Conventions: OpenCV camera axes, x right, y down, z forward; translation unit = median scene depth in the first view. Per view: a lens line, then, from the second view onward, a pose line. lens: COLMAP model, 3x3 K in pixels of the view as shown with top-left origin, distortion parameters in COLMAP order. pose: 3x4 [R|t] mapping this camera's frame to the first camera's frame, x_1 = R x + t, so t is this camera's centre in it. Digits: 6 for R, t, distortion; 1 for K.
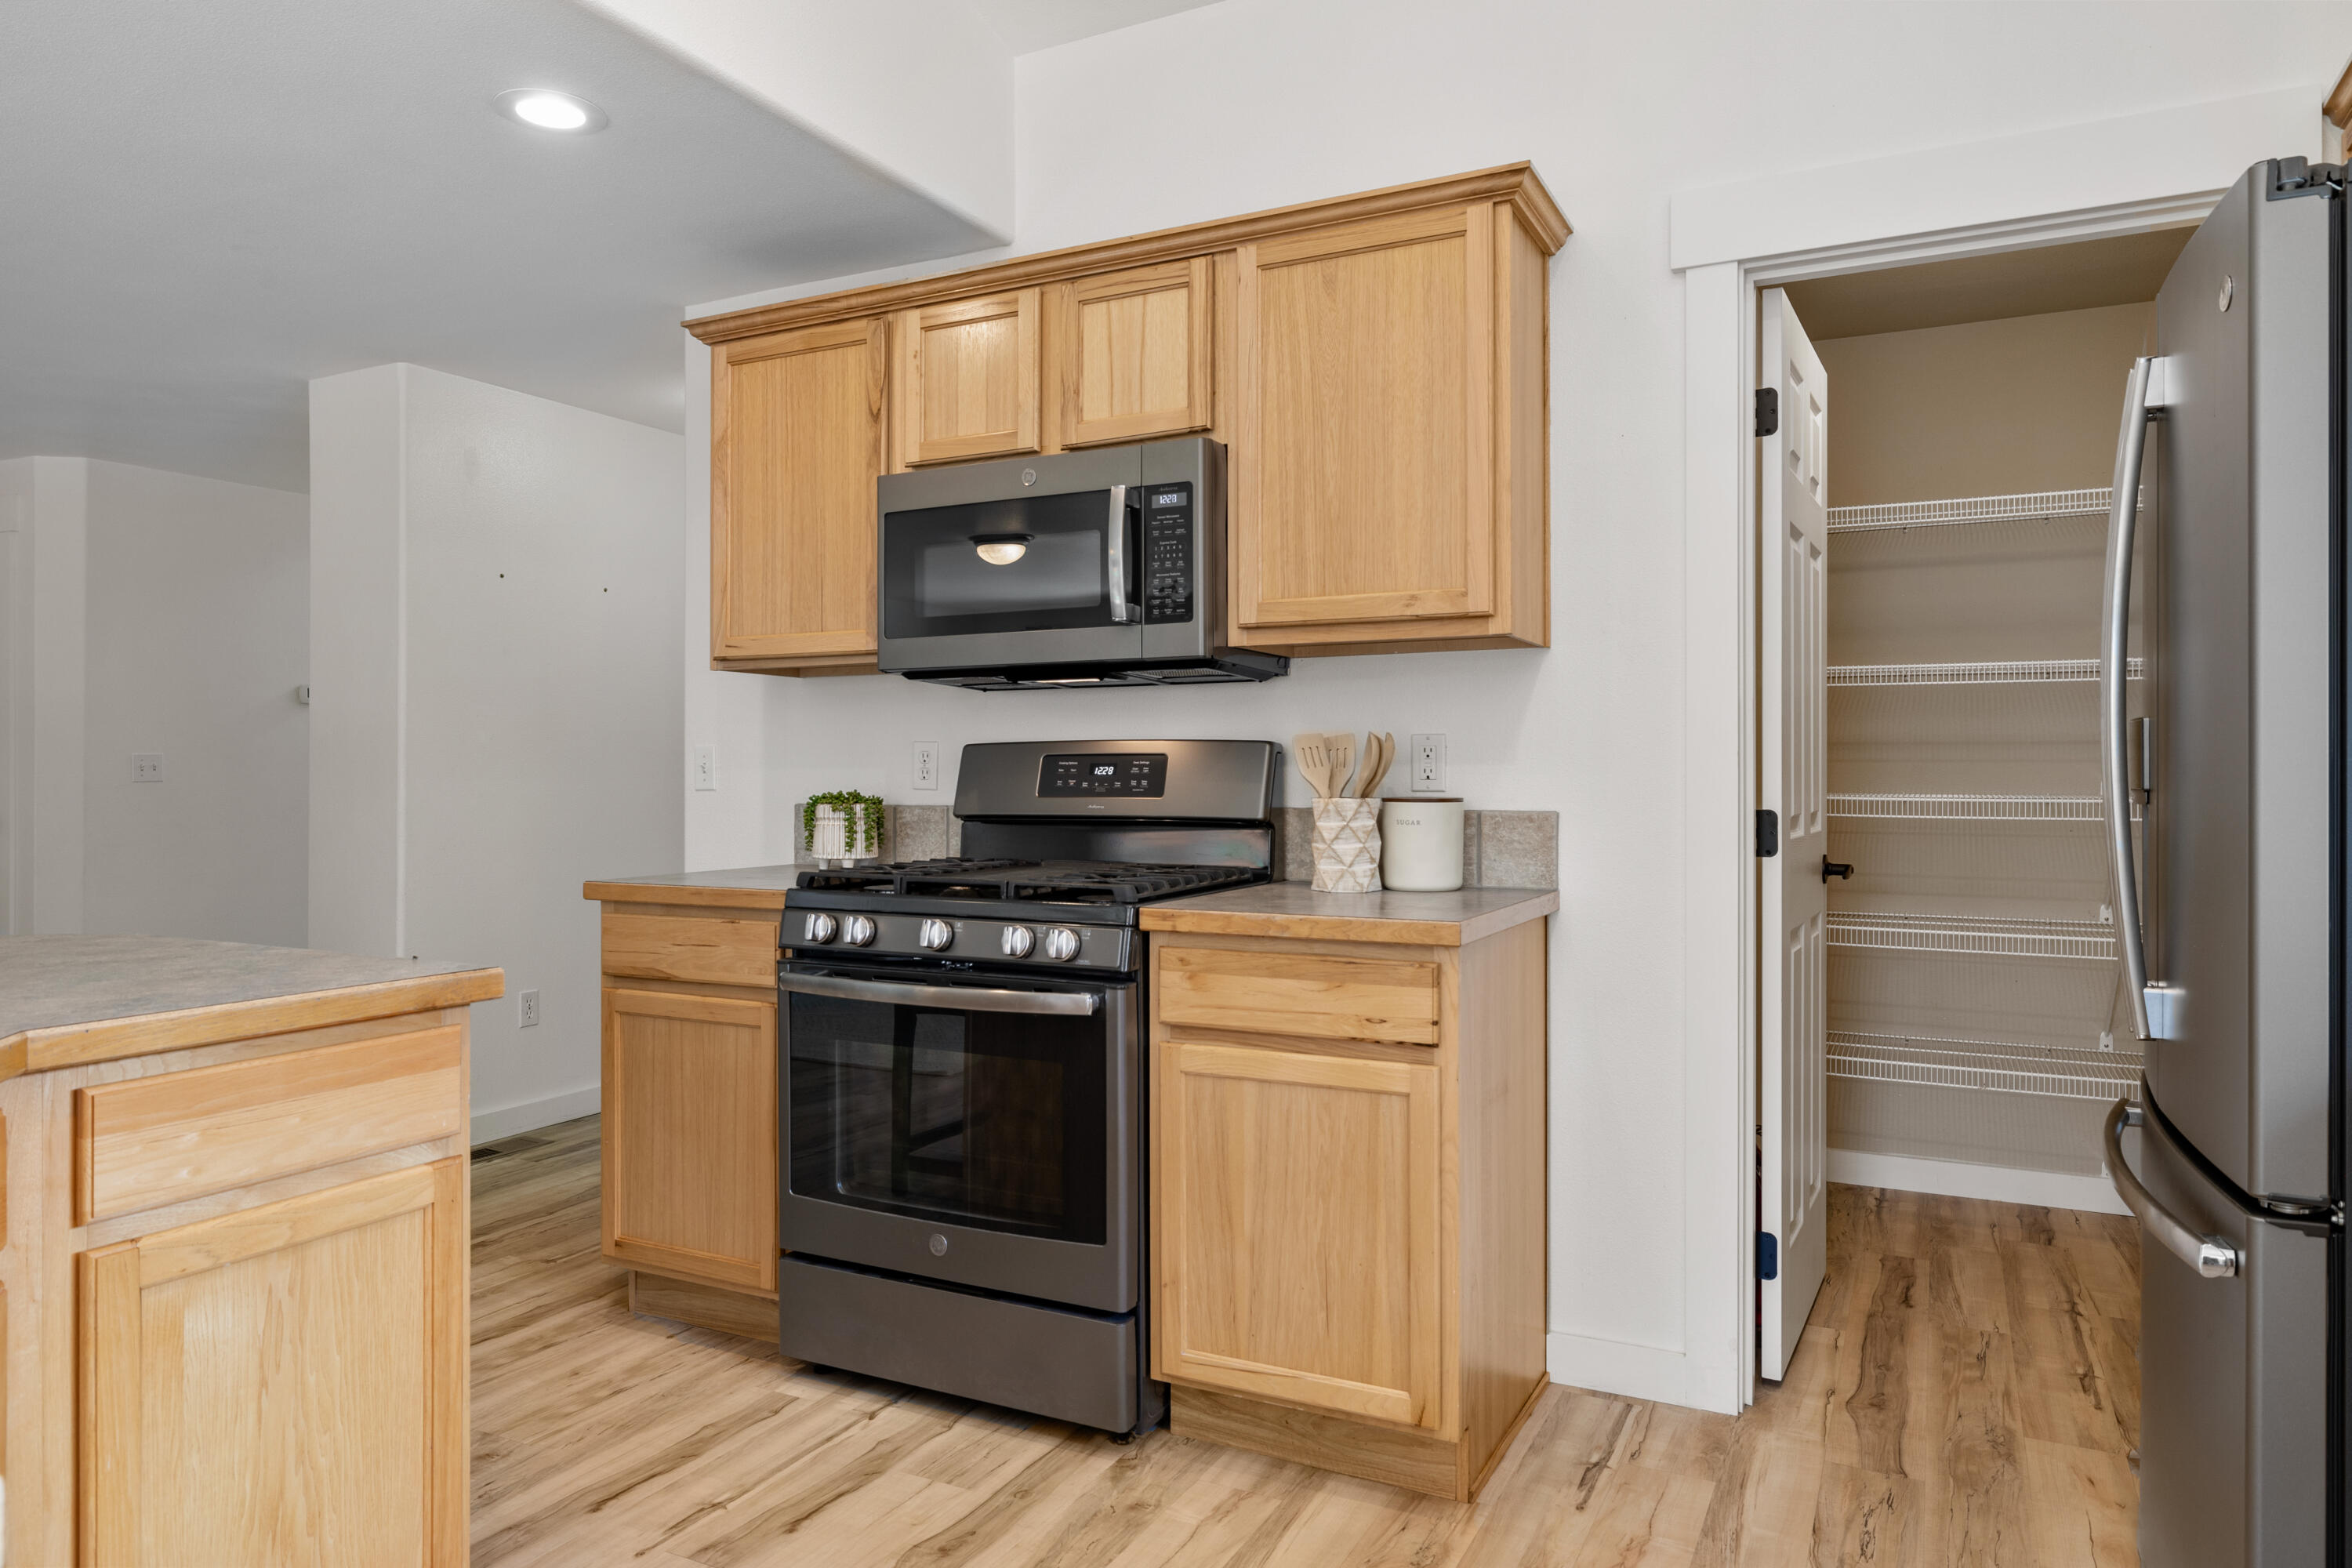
lens RADIAL K [[1506.7, 0, 1172.8], [0, 1506.7, 772.7], [0, 0, 1]] dist [-0.001454, 0.000626]
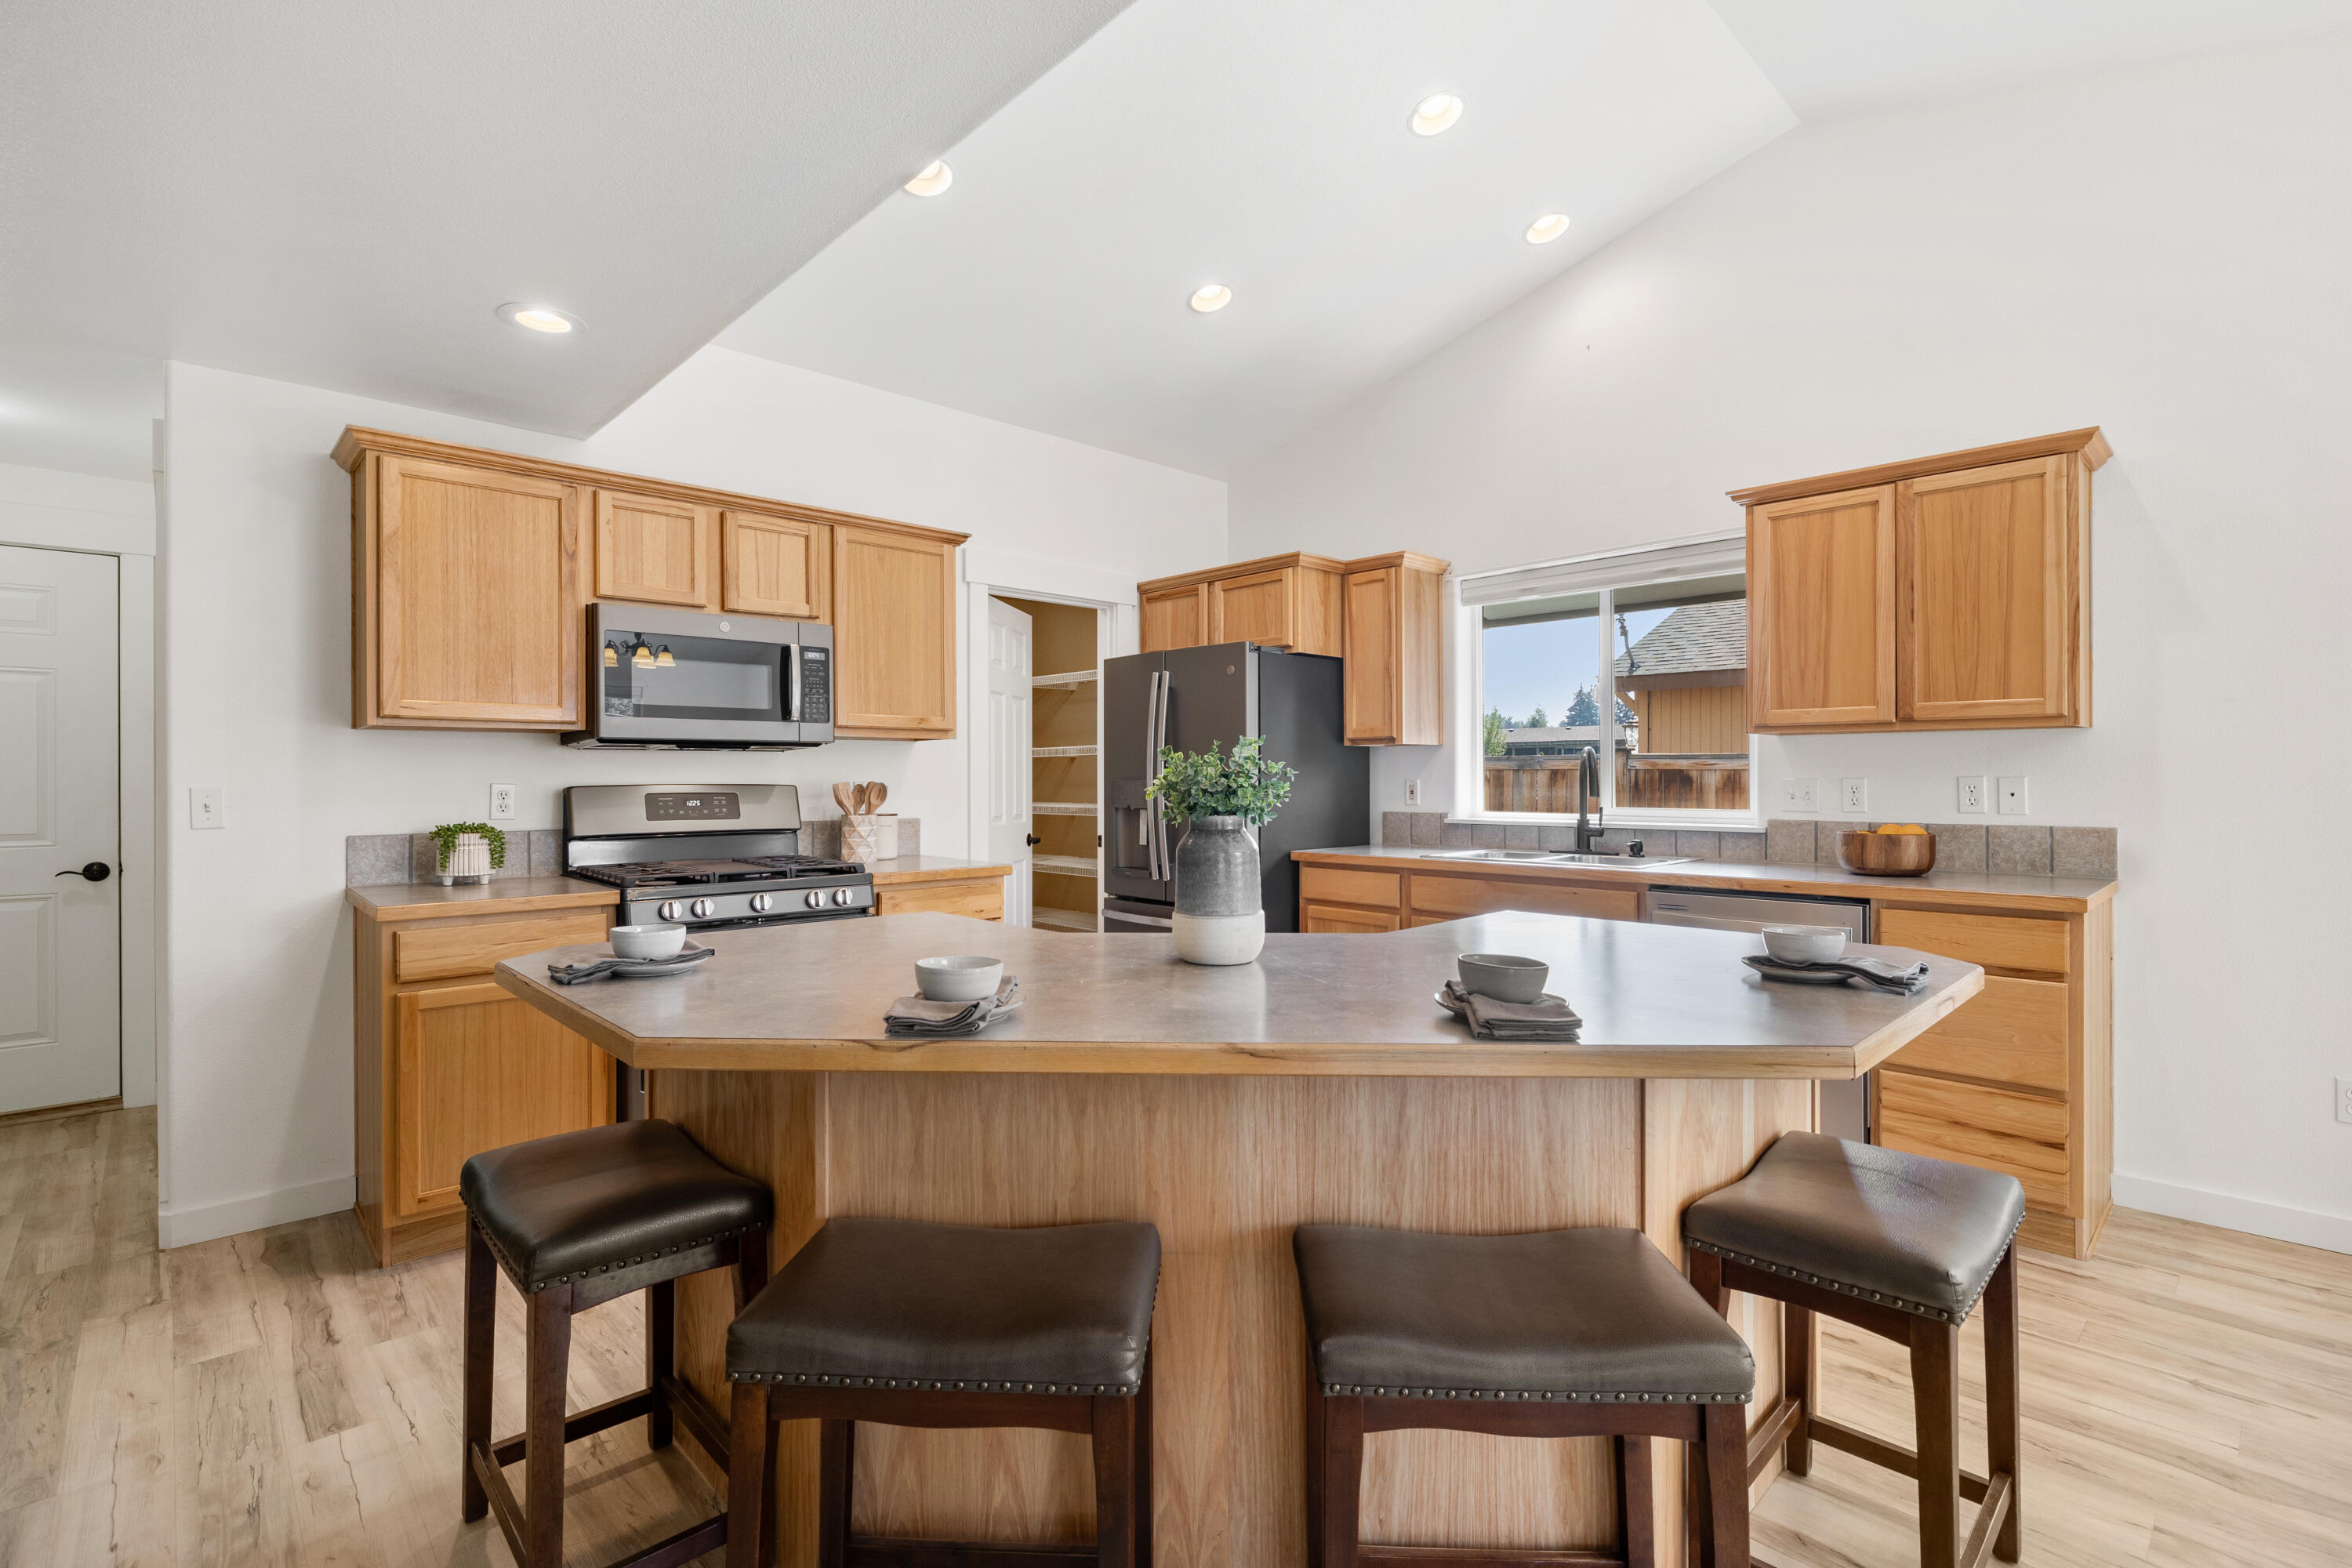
lens RADIAL K [[1090.7, 0, 1182.3], [0, 1090.7, 761.3], [0, 0, 1]] dist [0.000480, 0.001040]
pose [[0.326808, 0.015434, 0.944965, -1.066968], [0.002028, 0.999853, -0.017031, -0.027091], [-0.945089, 0.007482, 0.326729, 0.134914]]
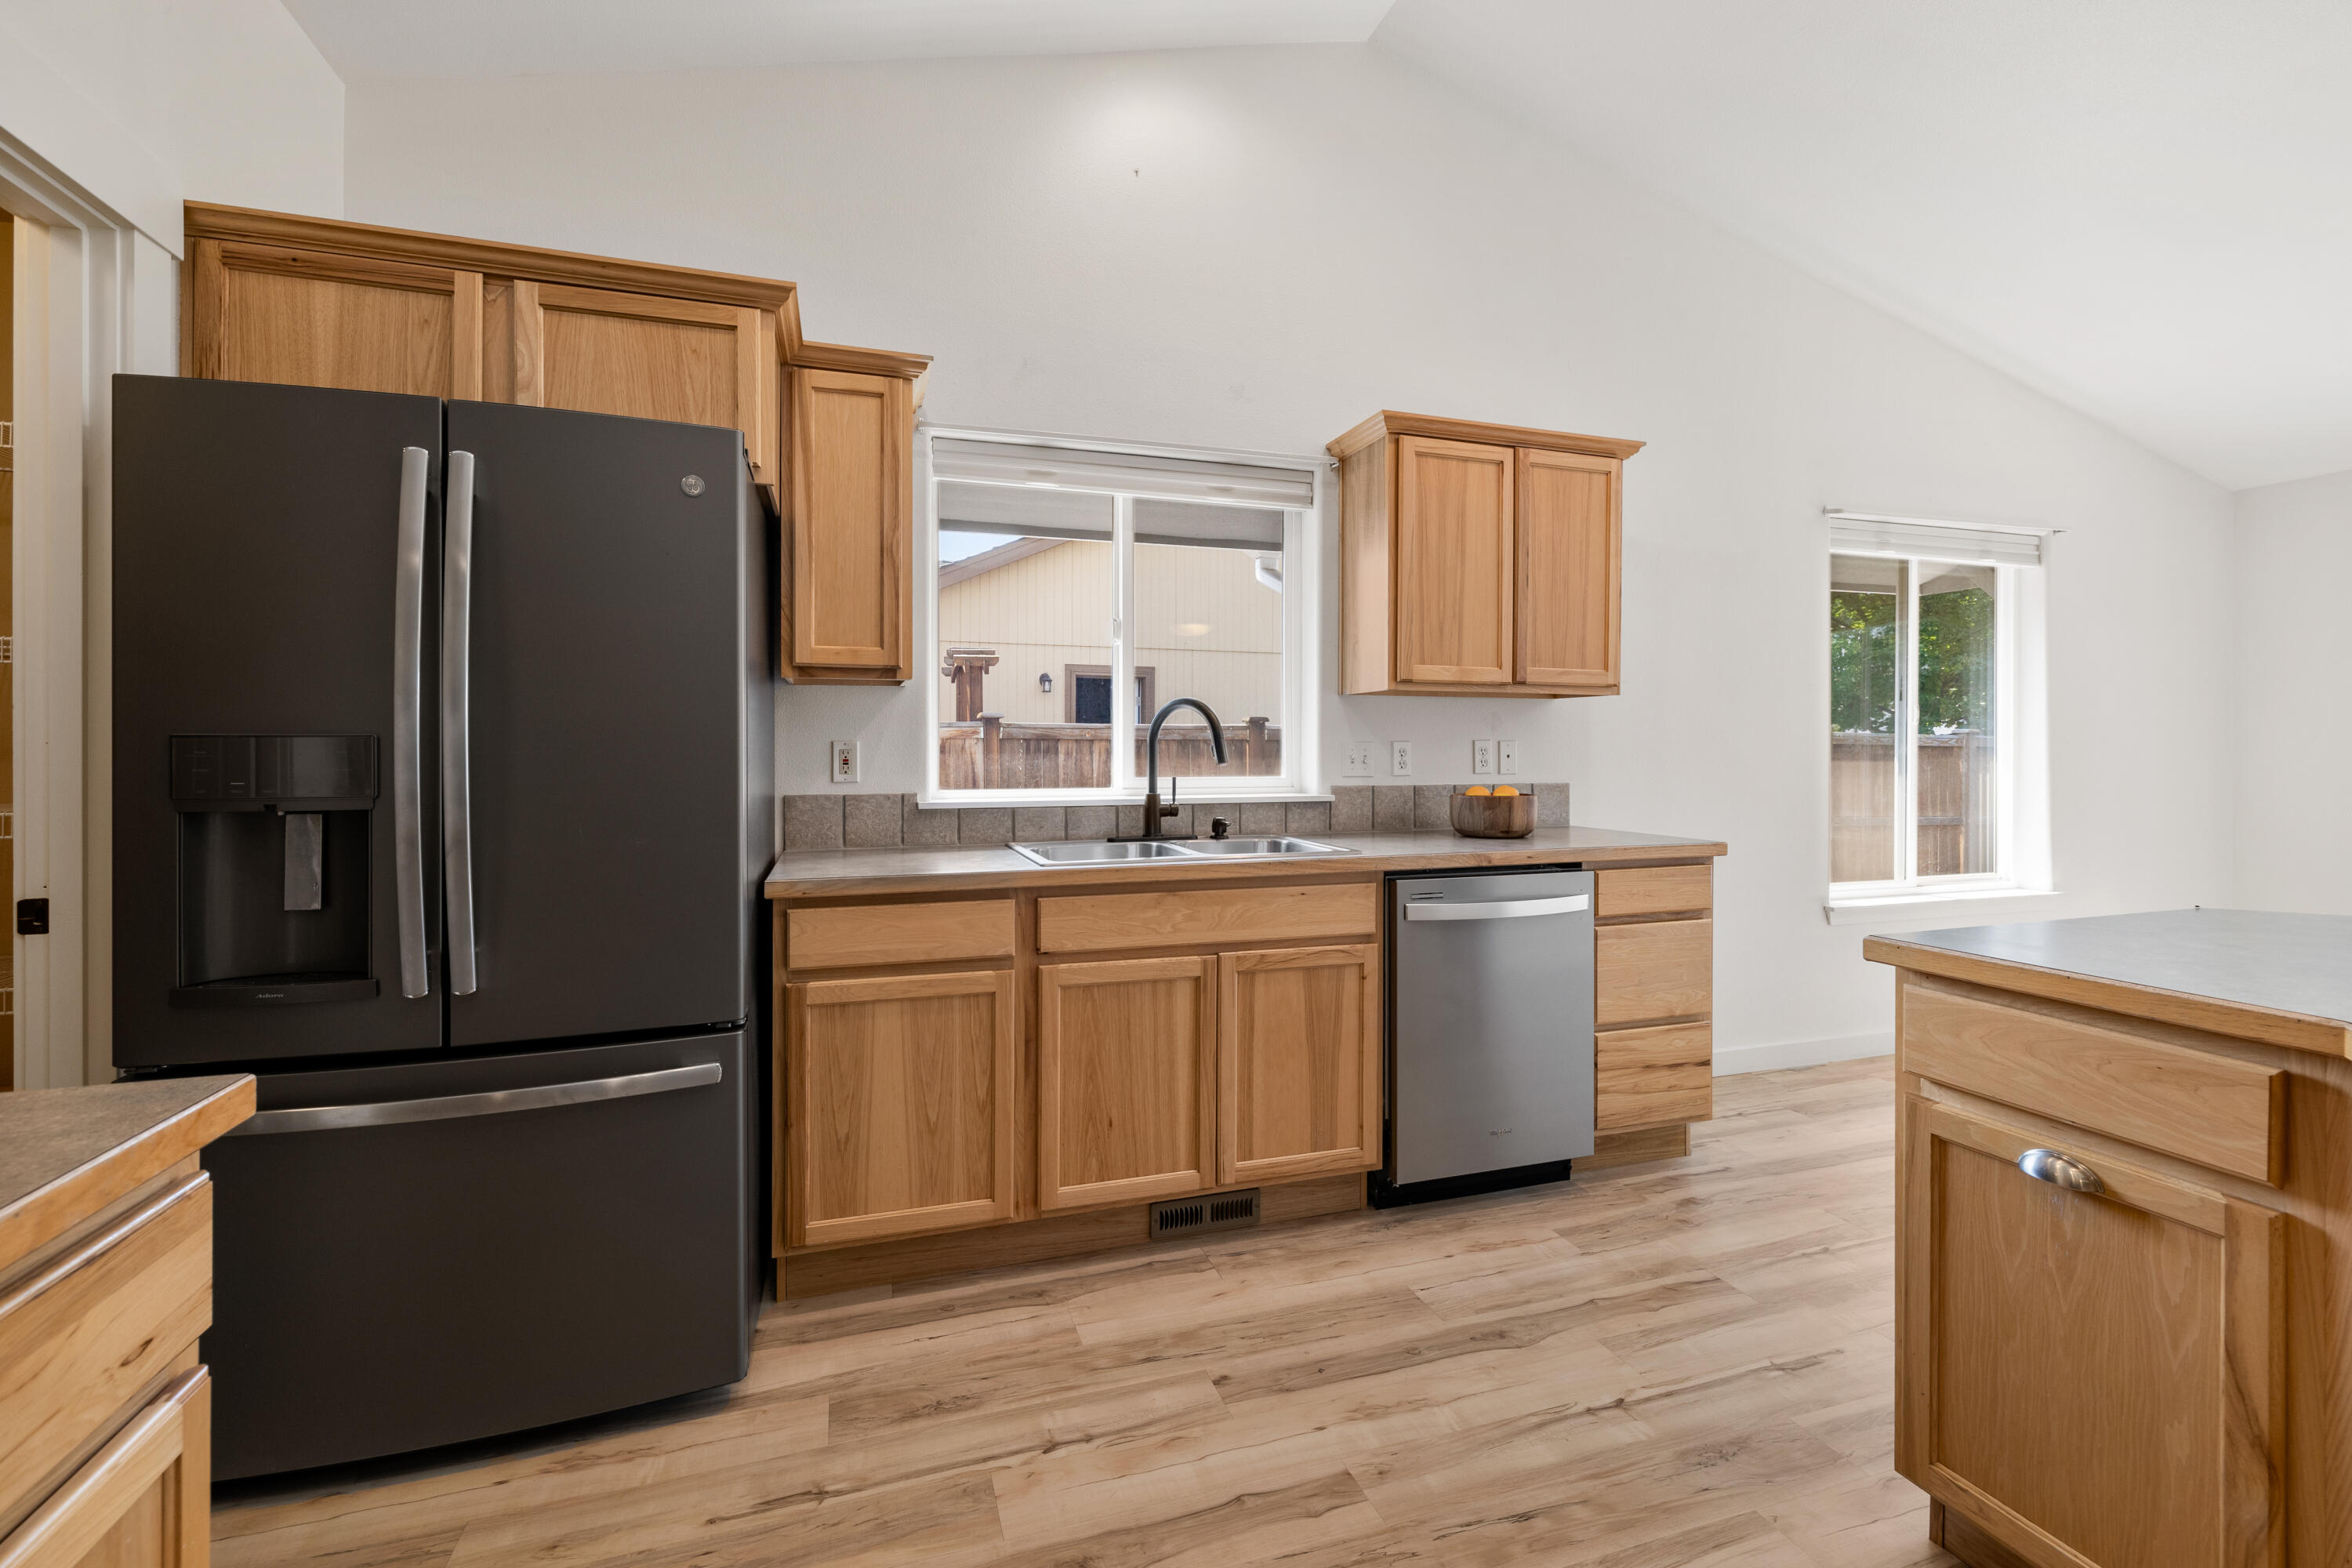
lens RADIAL K [[997.3, 0, 1166.1], [0, 997.3, 753.8], [0, 0, 1]] dist [0.000426, -0.001590]
pose [[-0.704866, 0.001147, 0.709340, -0.248196], [0.001945, 0.999998, 0.000316, -0.014720], [-0.709338, 0.001602, -0.704867, 0.793310]]
